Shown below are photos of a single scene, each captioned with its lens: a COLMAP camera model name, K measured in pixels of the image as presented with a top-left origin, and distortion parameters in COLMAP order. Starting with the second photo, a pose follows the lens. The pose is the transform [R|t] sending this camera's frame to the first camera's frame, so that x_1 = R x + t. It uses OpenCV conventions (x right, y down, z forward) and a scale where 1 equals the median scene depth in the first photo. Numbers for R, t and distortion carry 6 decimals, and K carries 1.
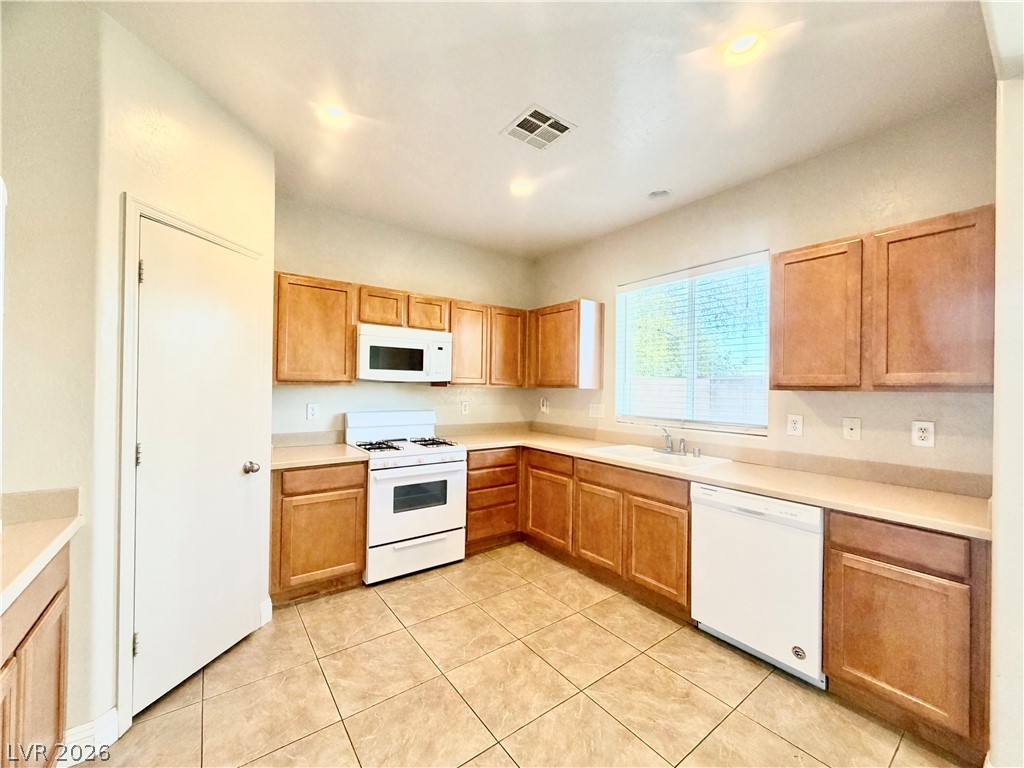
lens RADIAL K [[407.4, 0, 507.6], [0, 407.4, 385.5], [0, 0, 1]] dist [0.000598, 0.000440]
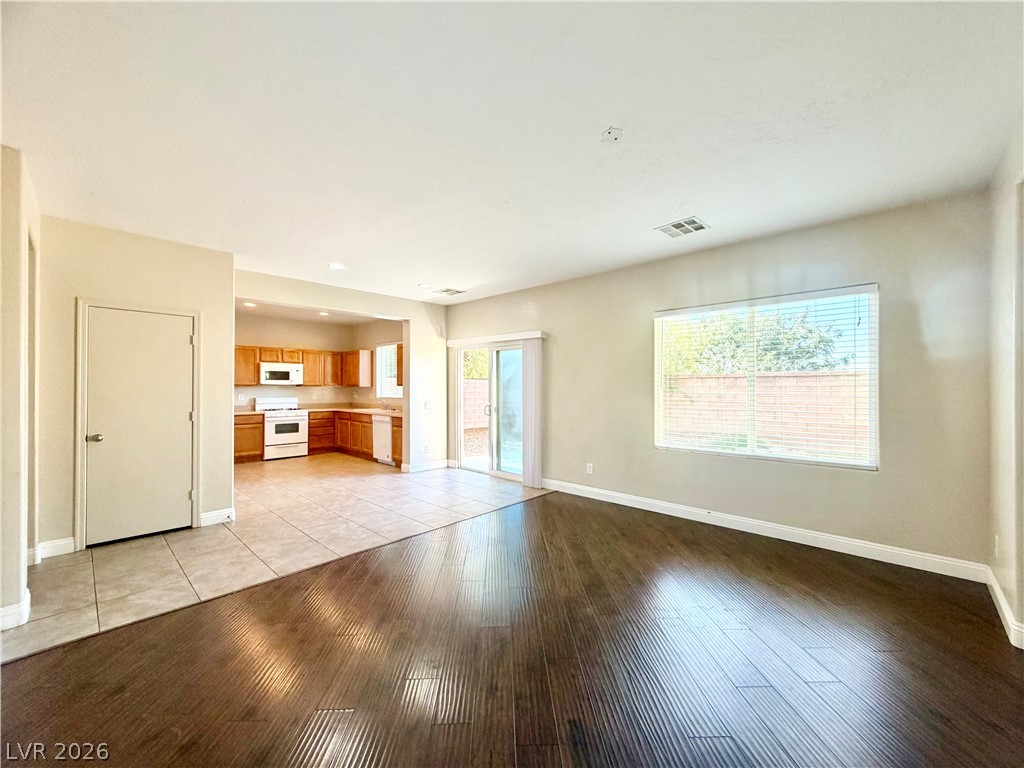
lens RADIAL K [[407.4, 0, 509.4], [0, 407.4, 386.0], [0, 0, 1]] dist [0.000598, 0.000440]
pose [[0.984141, -0.011505, 0.177013, 0.758612], [0.010498, 0.999923, 0.006624, -0.003603], [-0.177076, -0.004661, 0.984186, -1.892577]]
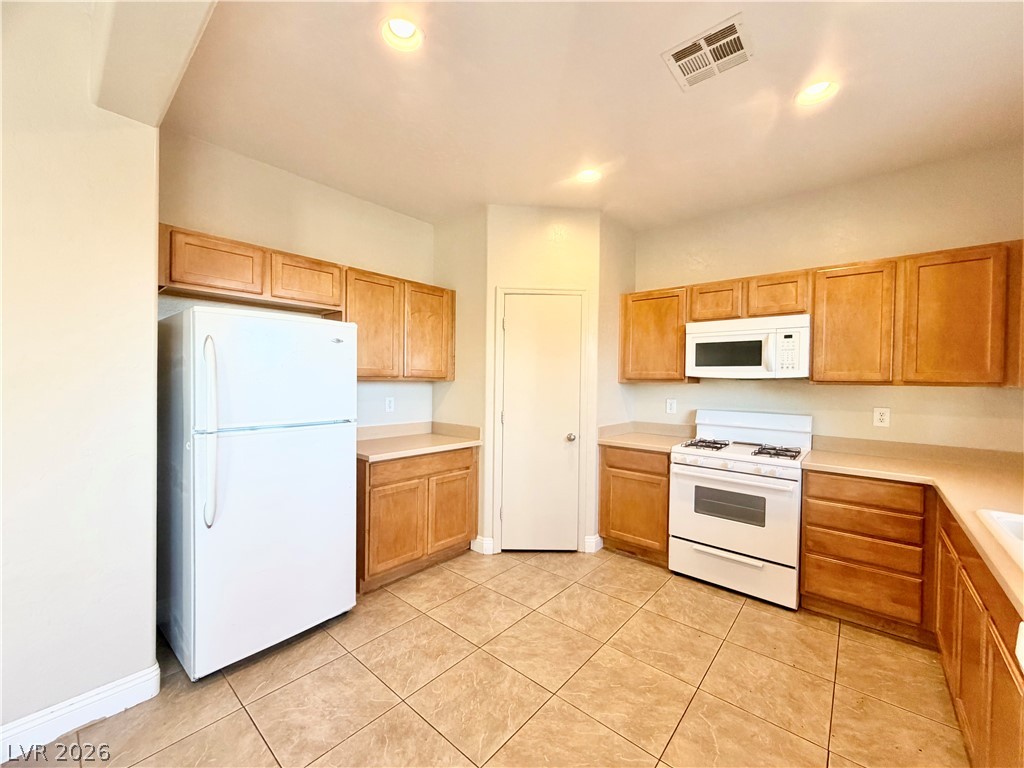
lens RADIAL K [[407.4, 0, 509.3], [0, 407.4, 384.9], [0, 0, 1]] dist [0.000598, 0.000440]
pose [[0.217947, 0.000356, -0.975961, 0.581265], [-0.006305, 0.999980, -0.001043, 0.010278], [0.975940, 0.006381, 0.217944, 0.344964]]
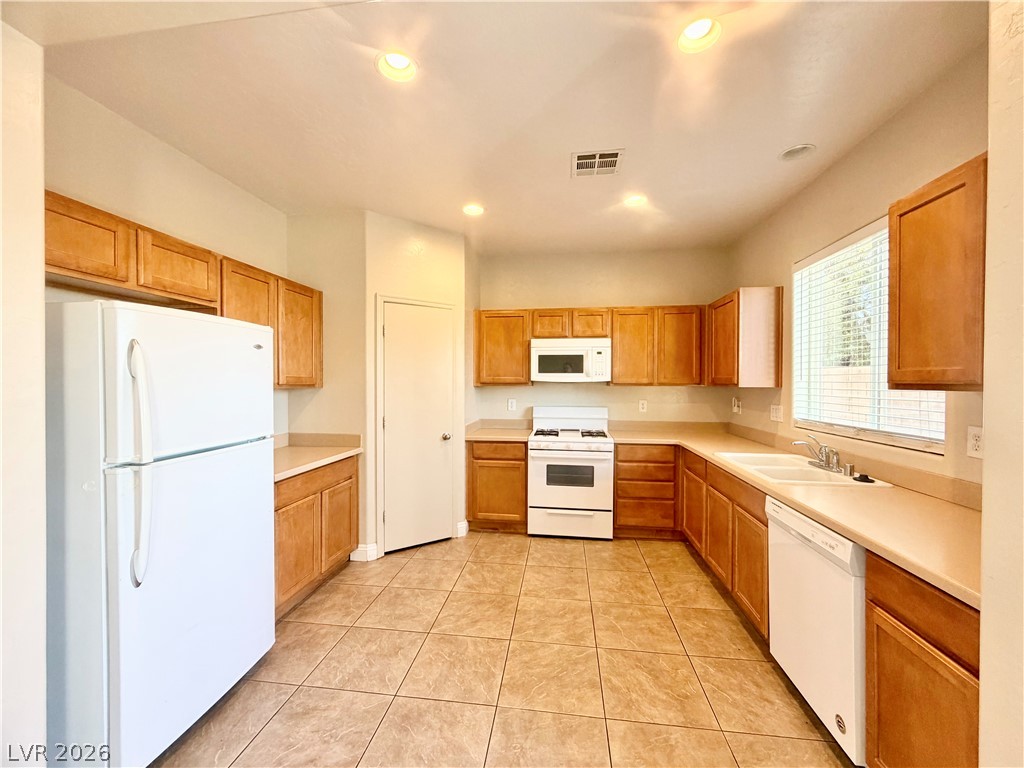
lens RADIAL K [[407.4, 0, 508.7], [0, 407.4, 385.6], [0, 0, 1]] dist [0.000598, 0.000440]
pose [[0.717395, -0.006753, -0.696634, 0.530068], [0.011444, 0.999932, 0.002092, -0.004305], [0.696572, -0.009473, 0.717424, -0.003751]]
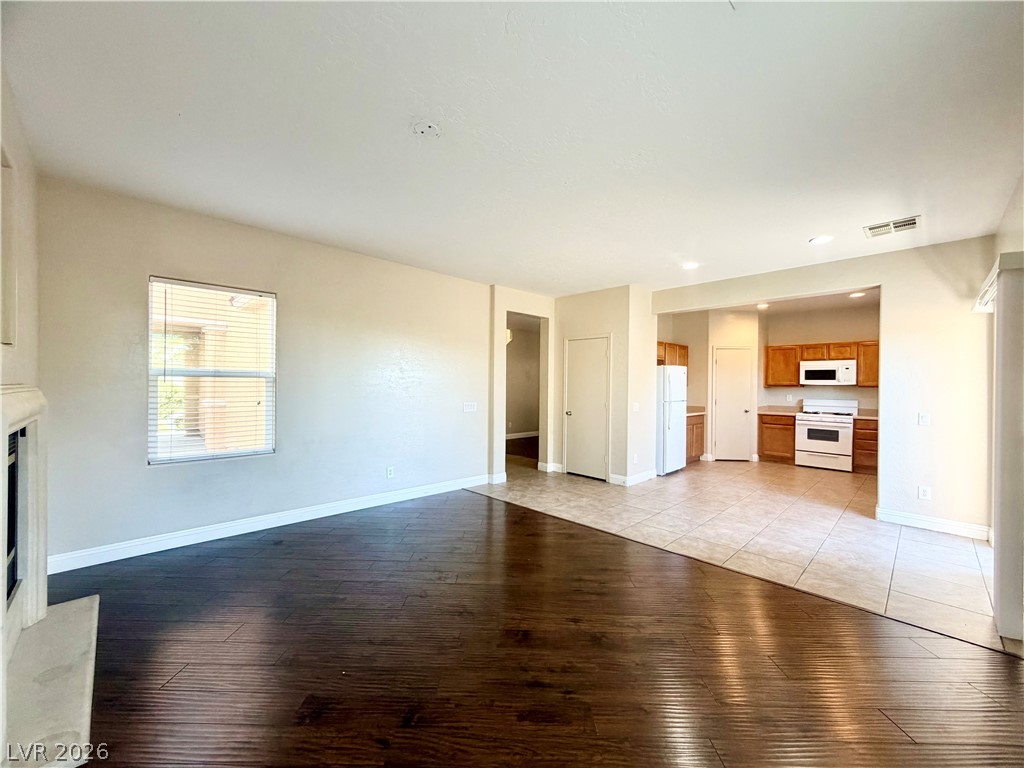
lens RADIAL K [[407.4, 0, 506.7], [0, 407.4, 385.9], [0, 0, 1]] dist [0.000598, 0.000440]
pose [[0.136929, -0.006003, -0.990563, 1.884421], [-0.001365, 0.999980, -0.006249, 0.012288], [0.990580, 0.002208, 0.136918, -1.113209]]
